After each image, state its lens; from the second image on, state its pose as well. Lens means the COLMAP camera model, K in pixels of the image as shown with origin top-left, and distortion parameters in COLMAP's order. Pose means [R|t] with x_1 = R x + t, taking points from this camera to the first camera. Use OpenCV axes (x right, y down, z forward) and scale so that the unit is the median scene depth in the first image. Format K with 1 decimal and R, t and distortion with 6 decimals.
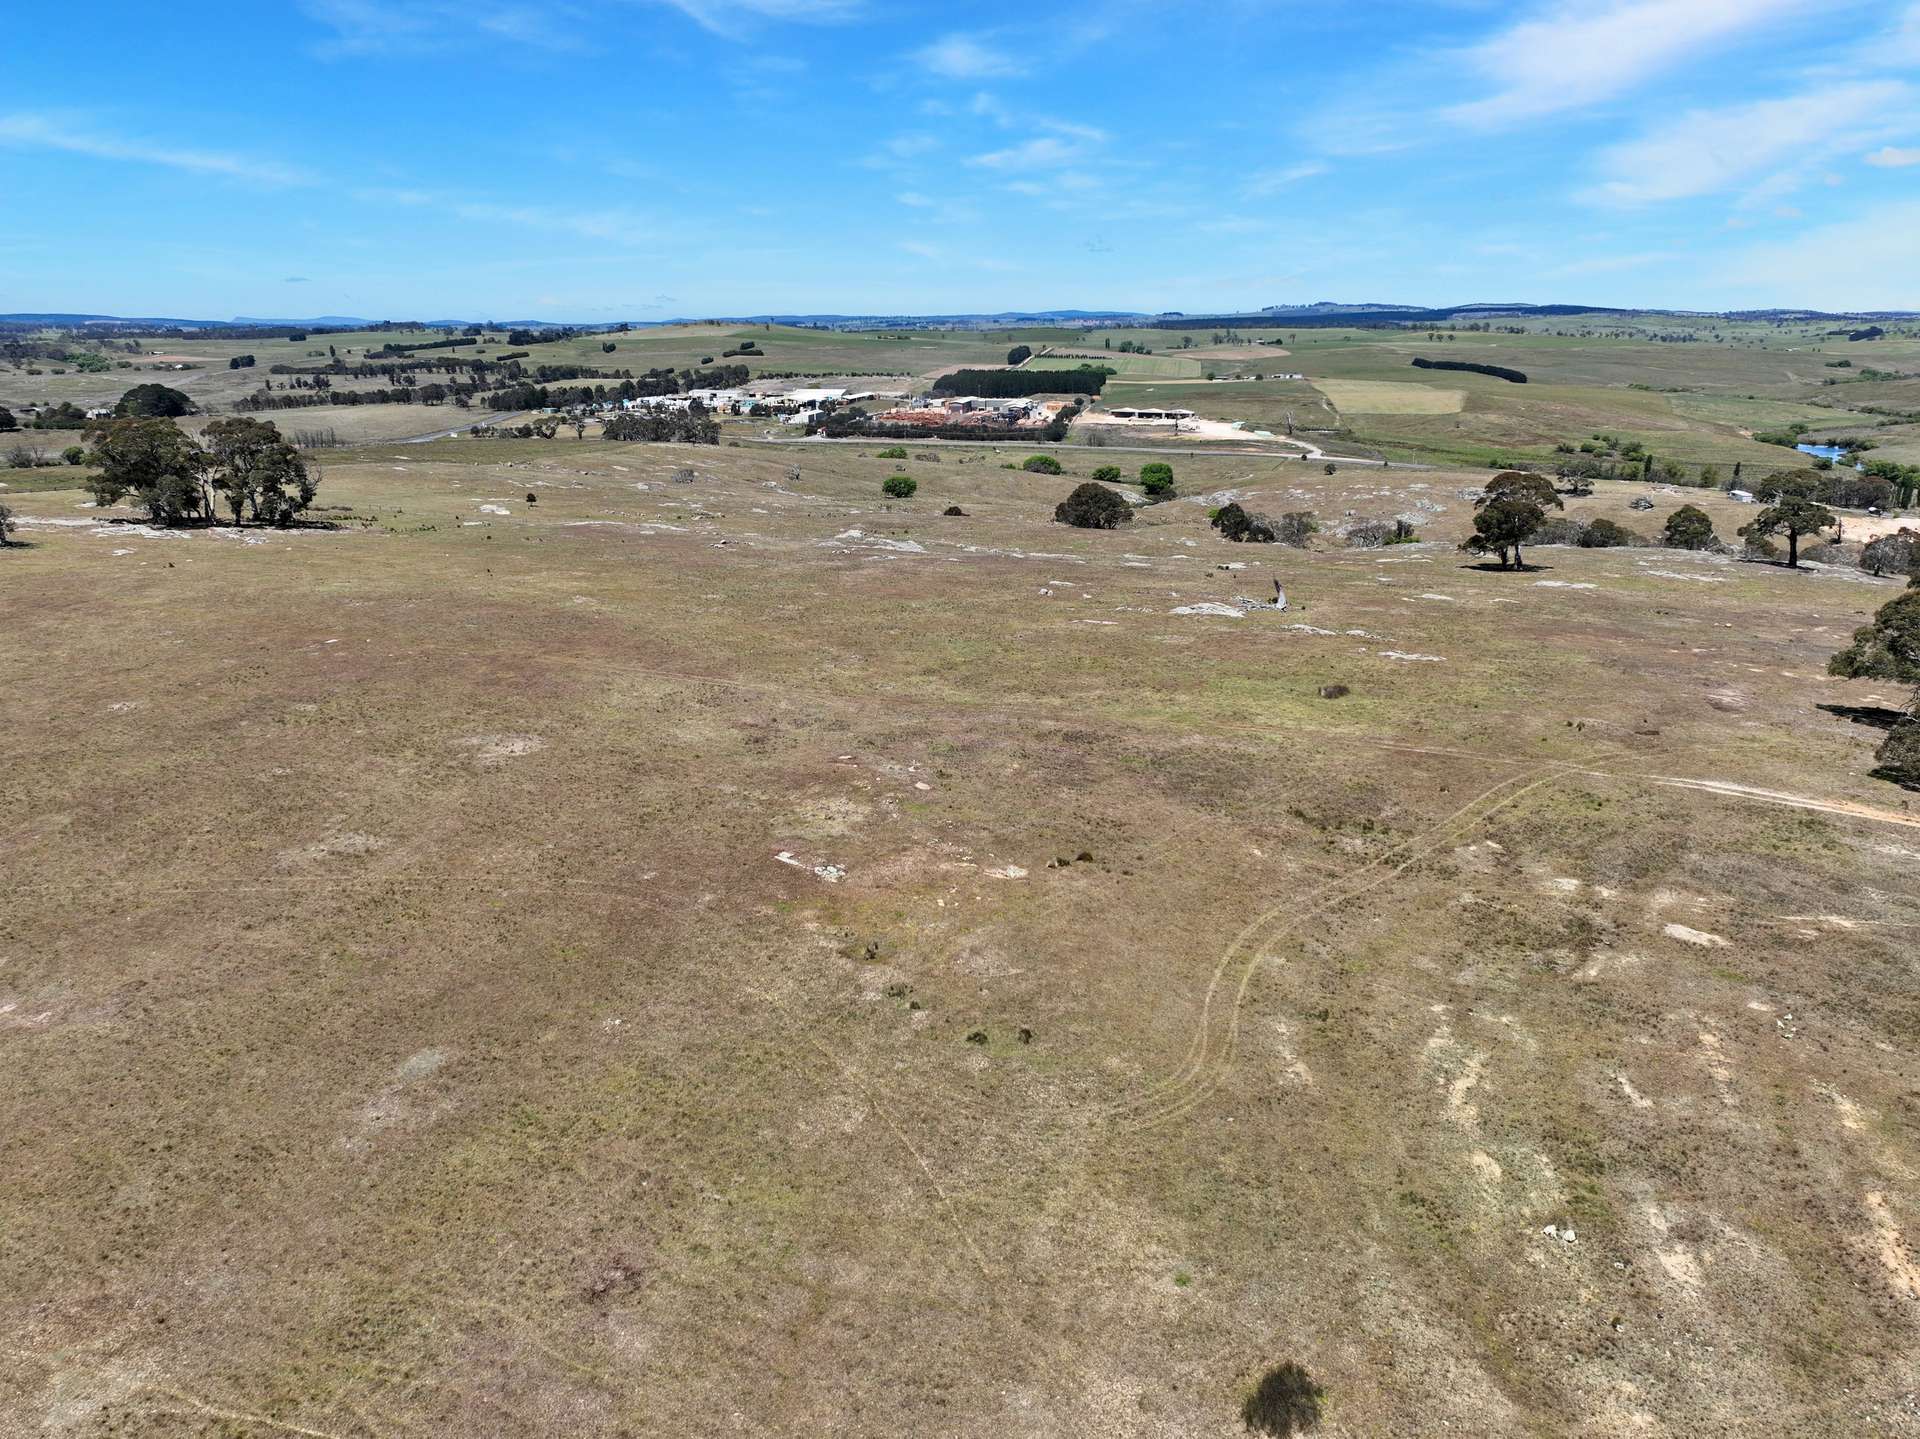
lens RADIAL K [[1350.1, 0, 963.4], [0, 1350.1, 723.1], [0, 0, 1]] dist [-0.004265, 0.020571]
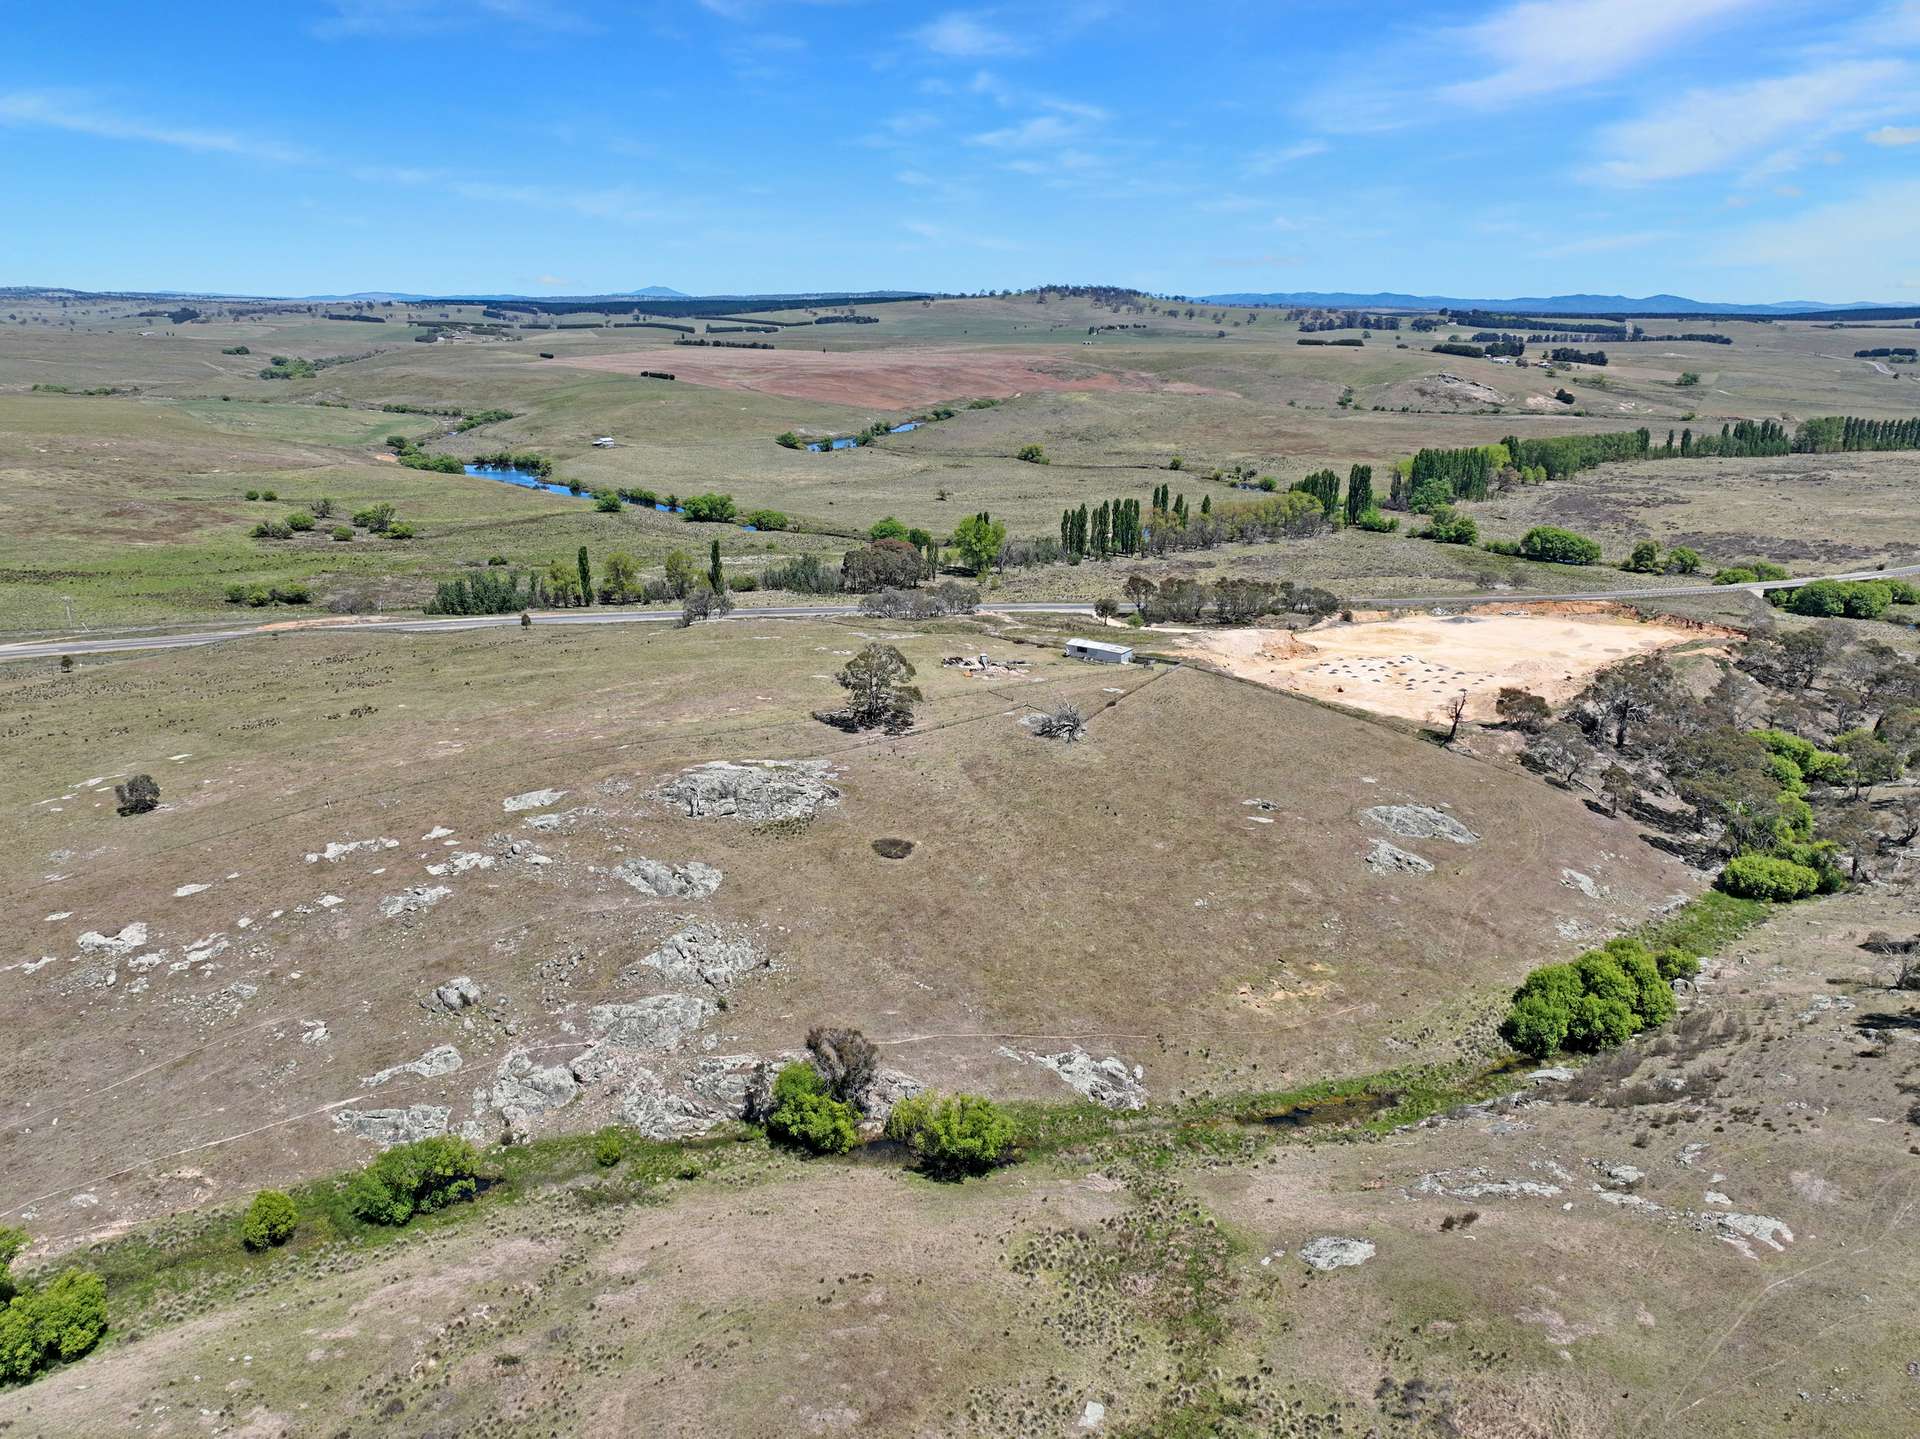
lens RADIAL K [[1350.1, 0, 963.4], [0, 1350.1, 723.1], [0, 0, 1]] dist [-0.004265, 0.020571]
pose [[0.435094, -0.264066, 0.860791, 0.058786], [0.252642, 0.953425, 0.164784, -0.124347], [-0.864213, 0.145776, 0.481544, 0.420199]]
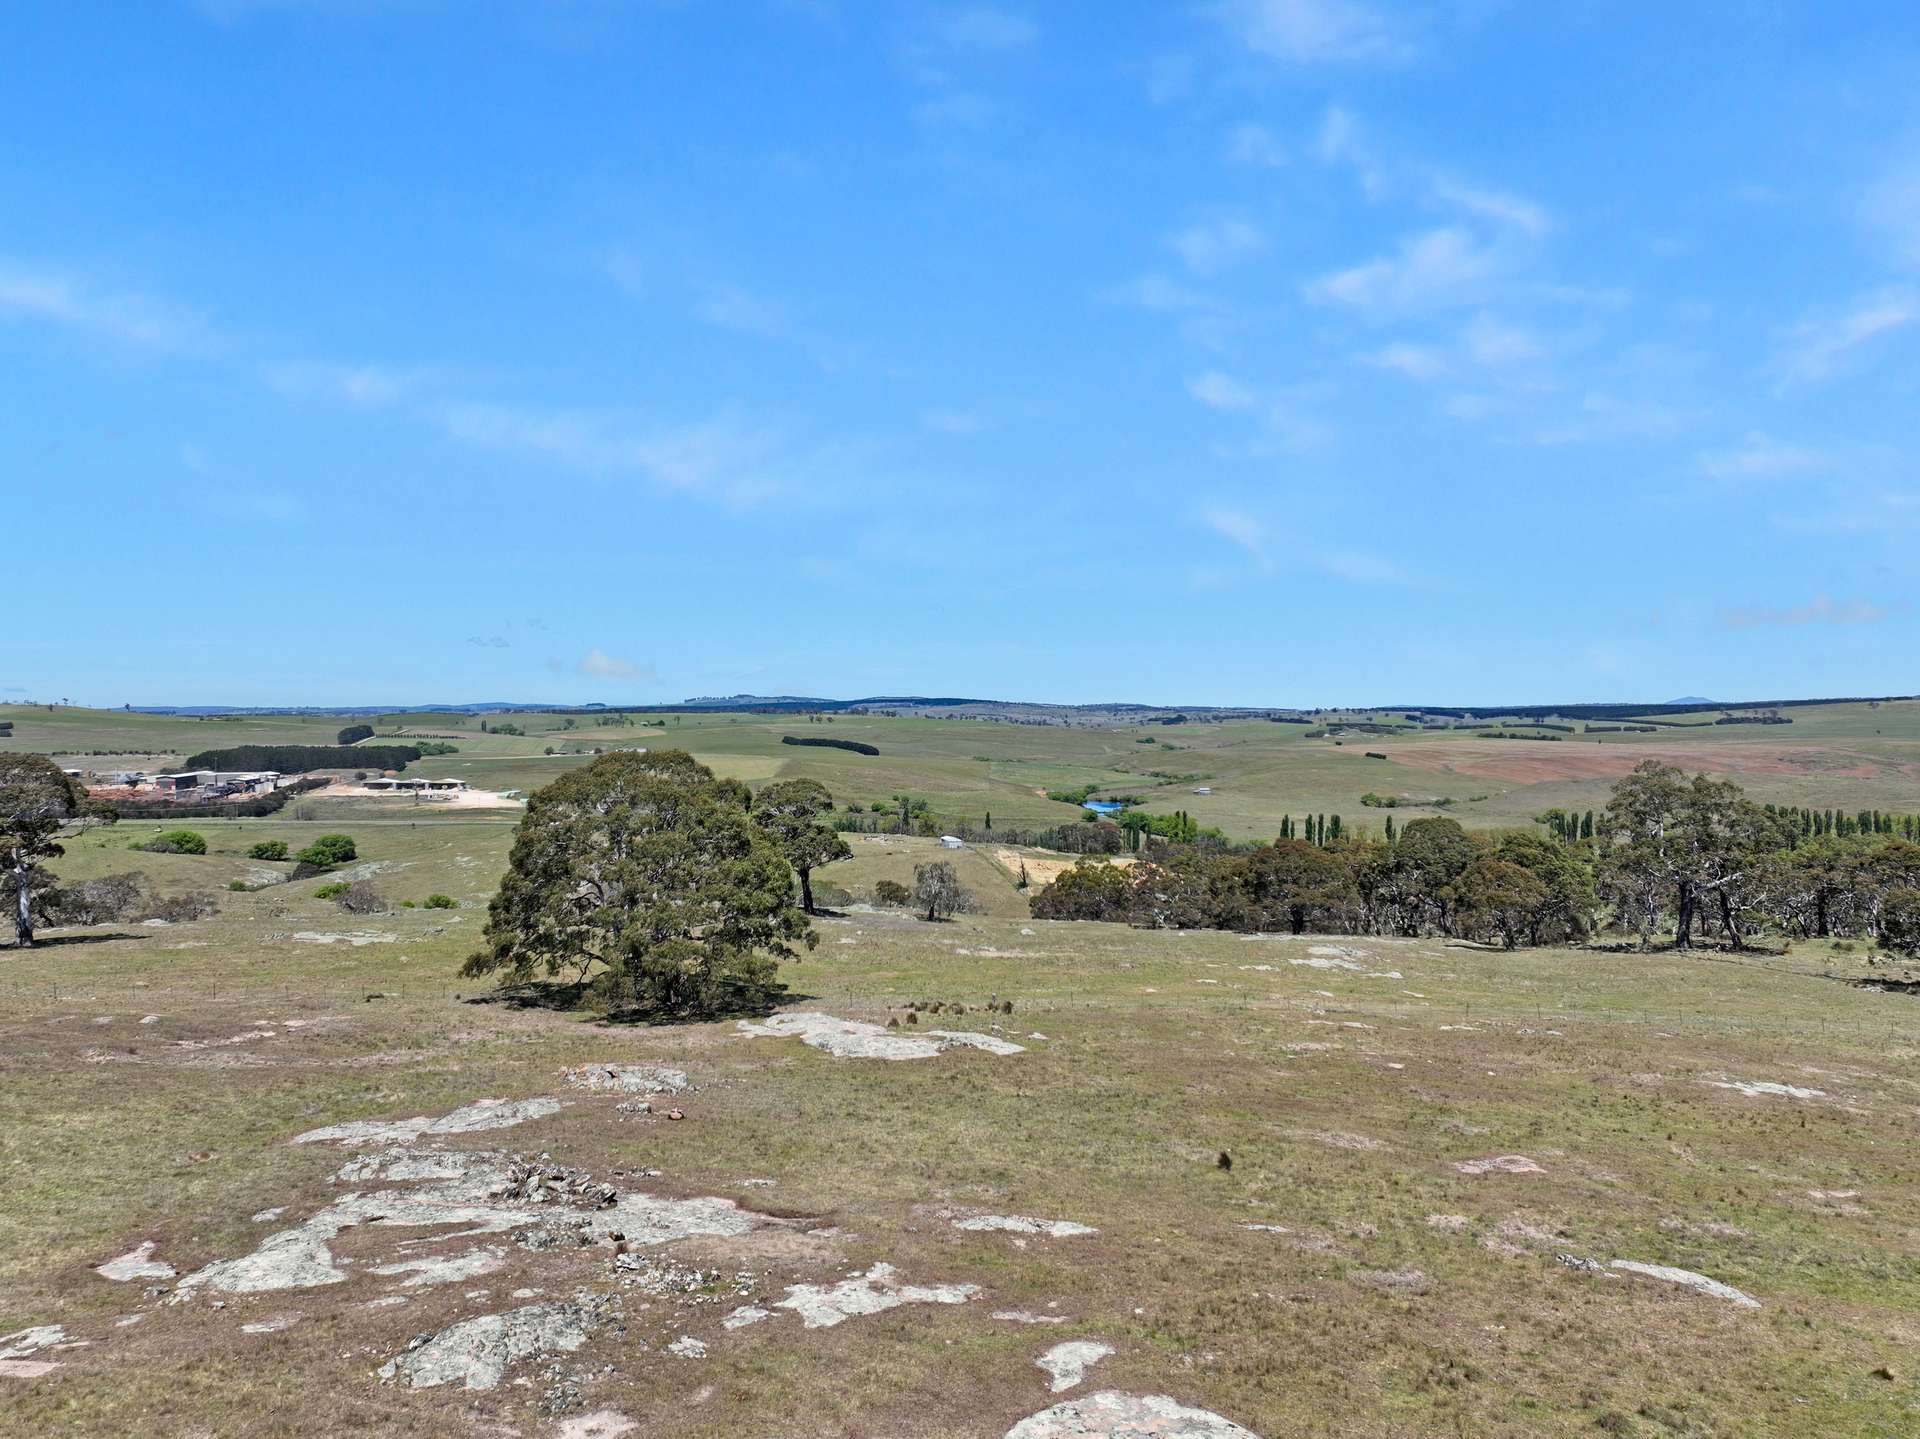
lens RADIAL K [[1350.1, 0, 963.4], [0, 1350.1, 723.1], [0, 0, 1]] dist [-0.004265, 0.020571]
pose [[0.920447, -0.001402, 0.390866, 0.120100], [0.110627, 0.960040, -0.257071, -0.006170], [-0.374886, 0.279860, 0.883820, 0.092516]]
